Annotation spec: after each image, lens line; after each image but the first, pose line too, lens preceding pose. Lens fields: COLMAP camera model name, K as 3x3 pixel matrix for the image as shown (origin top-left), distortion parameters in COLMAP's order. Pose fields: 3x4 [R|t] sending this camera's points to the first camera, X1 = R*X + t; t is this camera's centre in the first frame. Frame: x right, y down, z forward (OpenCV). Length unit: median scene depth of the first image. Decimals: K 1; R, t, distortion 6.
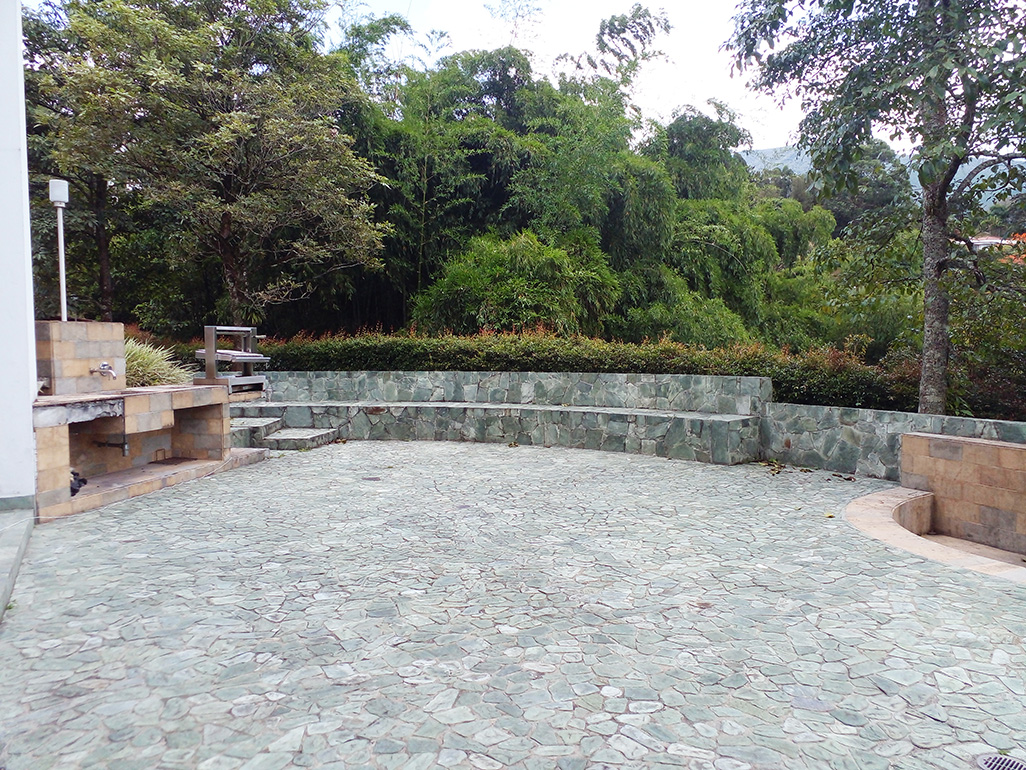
lens RADIAL K [[831.8, 0, 511.1], [0, 831.8, 386.5], [0, 0, 1]] dist [0.059810, -0.096305]
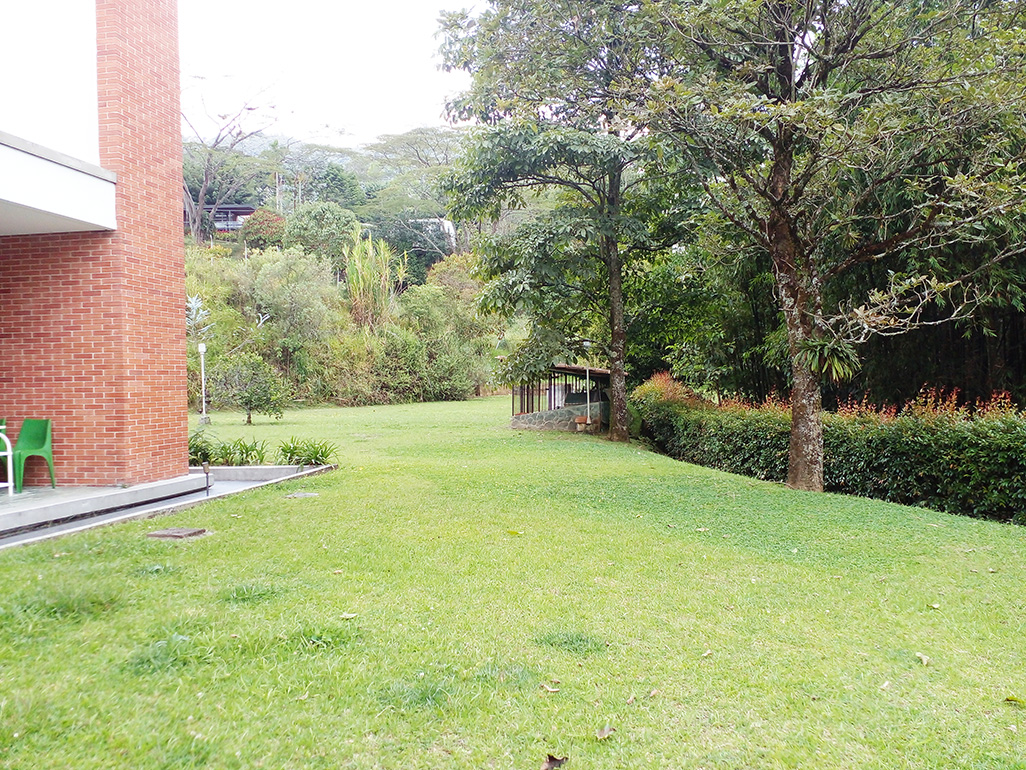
lens RADIAL K [[831.8, 0, 512.2], [0, 831.8, 386.7], [0, 0, 1]] dist [0.059810, -0.096305]
pose [[0.802878, -0.005237, -0.596121, -0.190827], [-0.021964, 0.999023, -0.038358, -0.055019], [0.595739, 0.043890, 0.801978, 0.567098]]
